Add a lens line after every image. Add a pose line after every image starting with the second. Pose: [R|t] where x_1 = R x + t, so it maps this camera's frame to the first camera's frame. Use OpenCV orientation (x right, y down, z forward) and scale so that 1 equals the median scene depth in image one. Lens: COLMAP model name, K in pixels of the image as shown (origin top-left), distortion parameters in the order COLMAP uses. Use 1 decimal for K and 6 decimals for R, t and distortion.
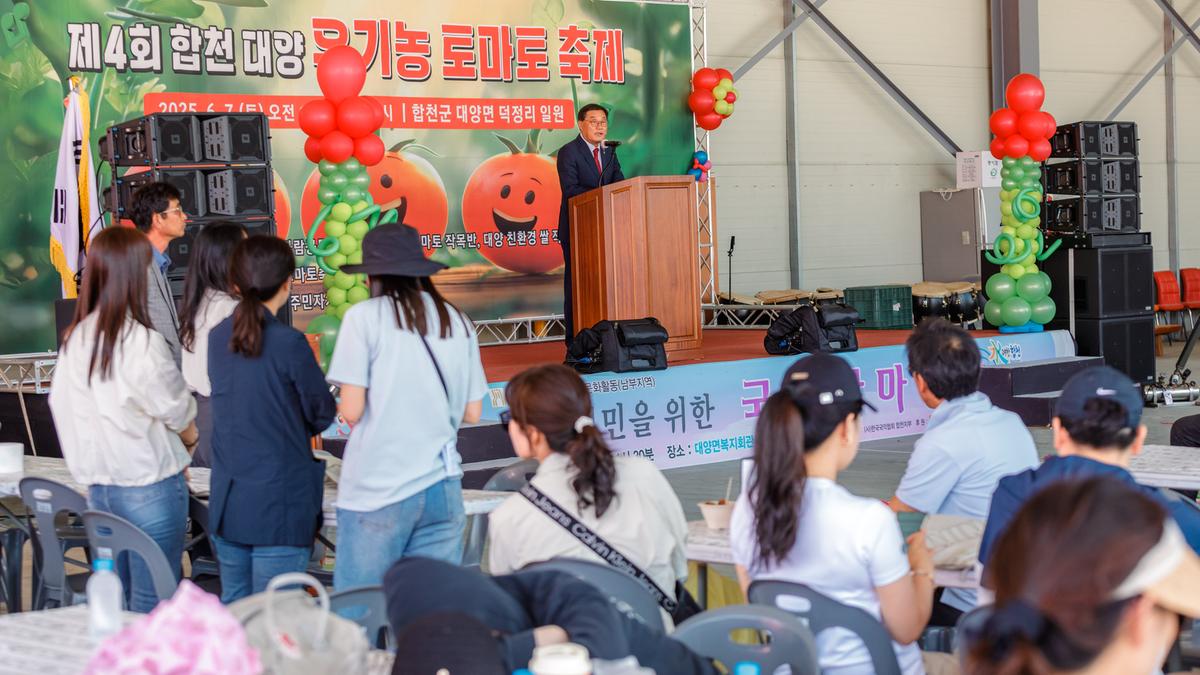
lens RADIAL K [[2449.9, 0, 600.0], [0, 2449.9, 337.5], [0, 0, 1]] dist [0.053993, 0.148835]
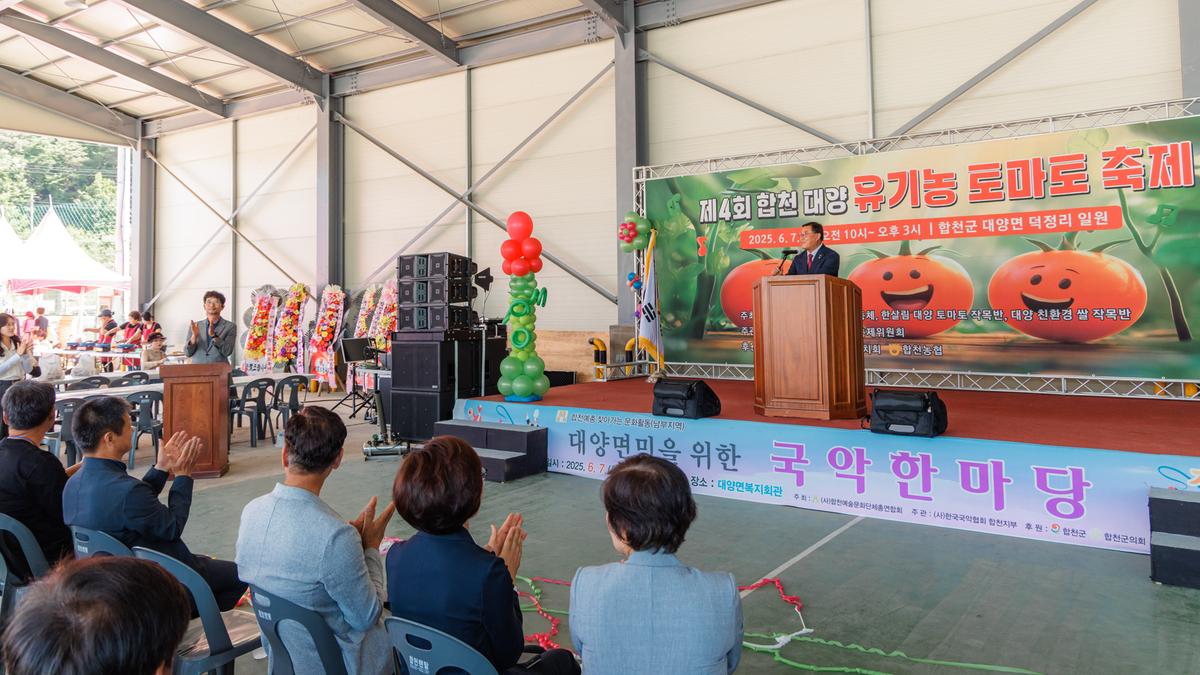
lens RADIAL K [[857.5, 0, 595.5], [0, 857.5, 253.7], [0, 0, 1]] dist [0.006112, 0.000610]
pose [[0.142420, -0.025940, -0.989466, 0.432767], [-0.038096, 0.998772, -0.031667, -0.054374], [0.989073, 0.042205, 0.141257, 0.758728]]
